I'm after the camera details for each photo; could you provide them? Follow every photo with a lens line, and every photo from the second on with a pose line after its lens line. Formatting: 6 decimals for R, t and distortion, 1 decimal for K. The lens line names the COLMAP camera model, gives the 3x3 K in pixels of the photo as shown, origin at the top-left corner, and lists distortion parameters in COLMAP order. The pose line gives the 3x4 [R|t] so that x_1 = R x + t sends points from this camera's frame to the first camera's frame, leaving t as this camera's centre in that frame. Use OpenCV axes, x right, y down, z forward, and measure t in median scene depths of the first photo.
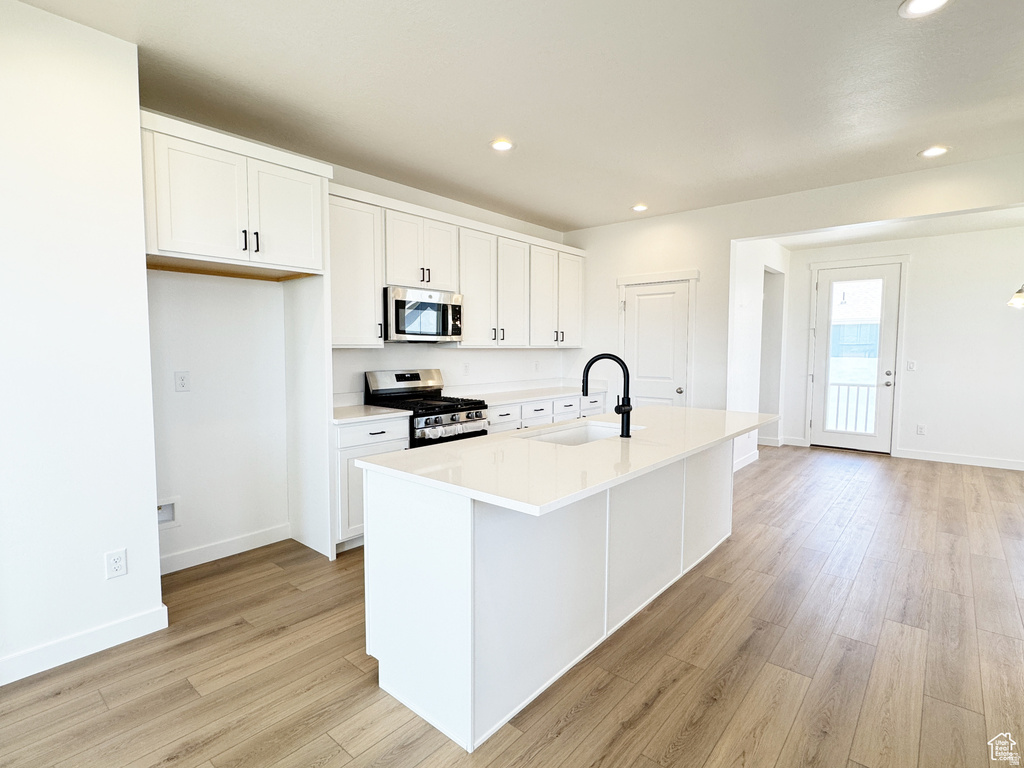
lens RADIAL K [[513.1, 0, 512.0], [0, 513.1, 384.0], [0, 0, 1]] dist [0.000528, -0.000387]
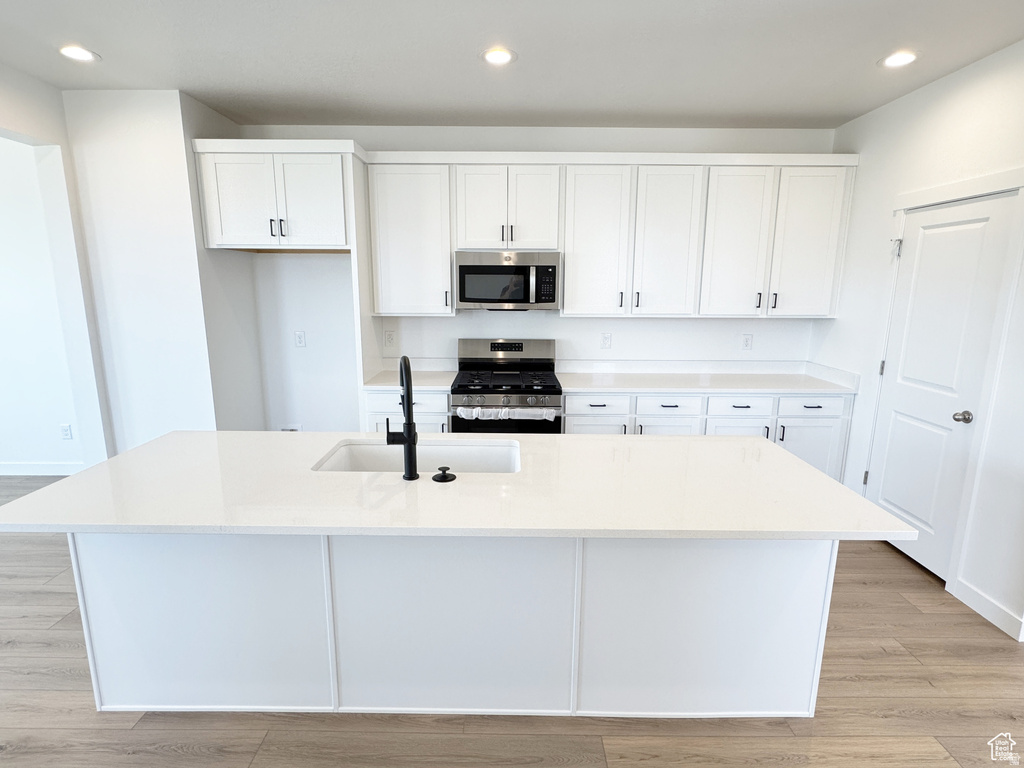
lens RADIAL K [[516.8, 0, 512.0], [0, 516.8, 384.0], [0, 0, 1]] dist [-0.003921, -0.000249]
pose [[0.649406, 0.147956, -0.745909, 0.485434], [-0.058002, 0.987669, 0.145413, -0.079762], [0.758226, -0.051167, 0.649980, 0.387863]]
